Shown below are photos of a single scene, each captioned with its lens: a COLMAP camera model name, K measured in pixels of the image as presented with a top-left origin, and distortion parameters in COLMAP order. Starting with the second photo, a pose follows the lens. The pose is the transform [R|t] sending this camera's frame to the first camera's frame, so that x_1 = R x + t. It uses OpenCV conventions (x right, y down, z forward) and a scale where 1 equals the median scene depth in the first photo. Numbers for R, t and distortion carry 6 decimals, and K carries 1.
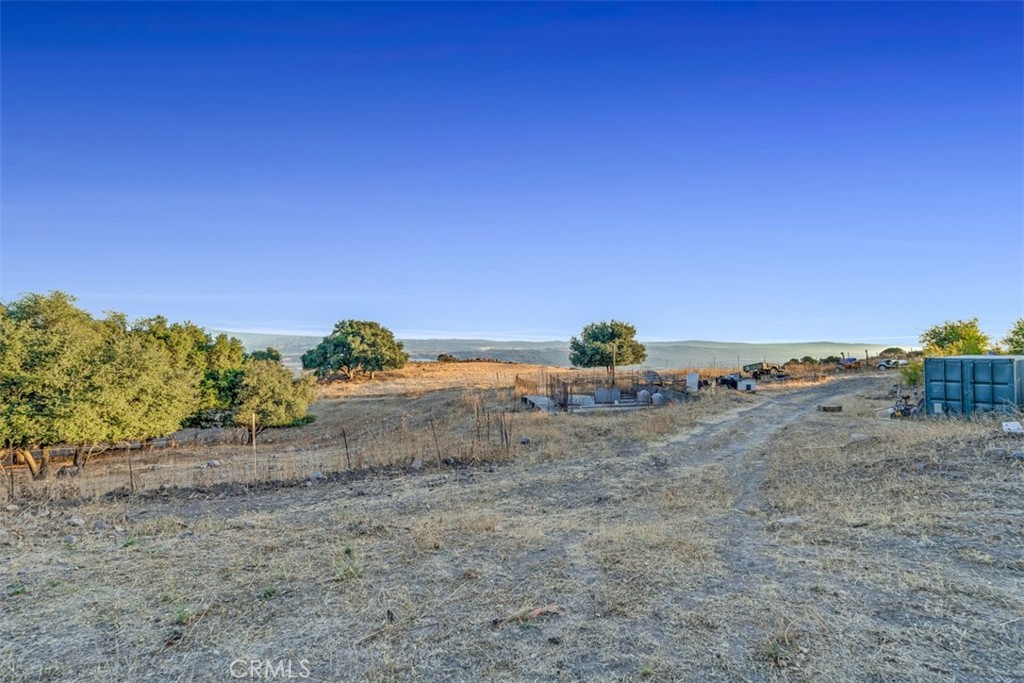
lens RADIAL K [[454.2, 0, 518.5], [0, 454.2, 337.0], [0, 0, 1]] dist [-0.003617, 0.001076]
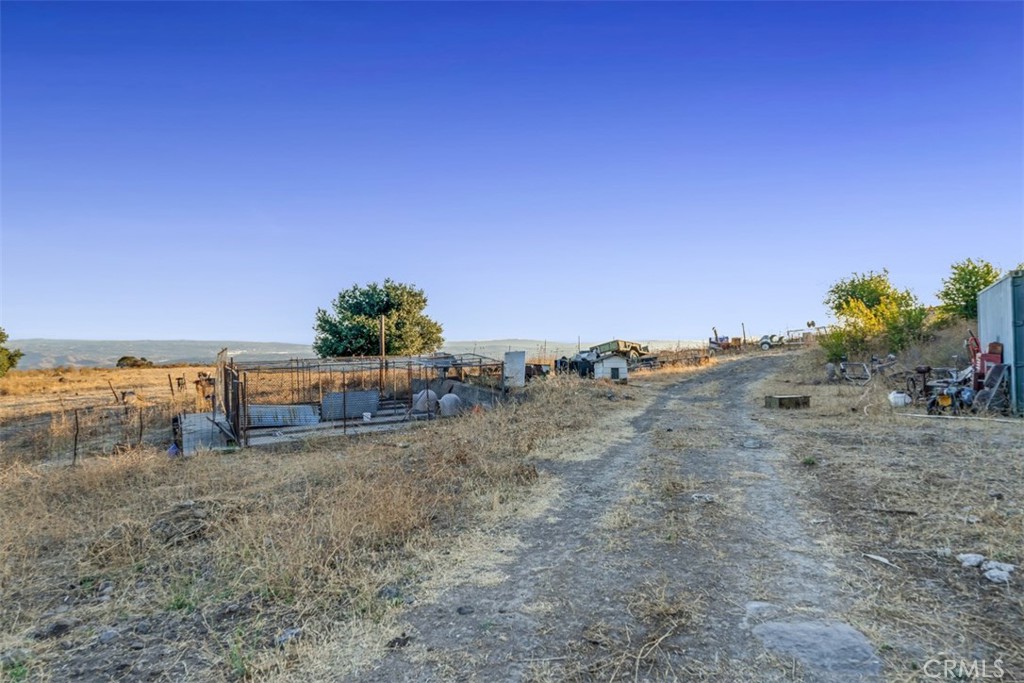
lens RADIAL K [[454.2, 0, 515.0], [0, 454.2, 365.2], [0, 0, 1]] dist [-0.003617, 0.001076]
pose [[0.929941, -0.015522, 0.367382, 0.158070], [0.007621, 0.999708, 0.022946, 0.068472], [-0.367631, -0.018538, 0.929787, 0.426403]]
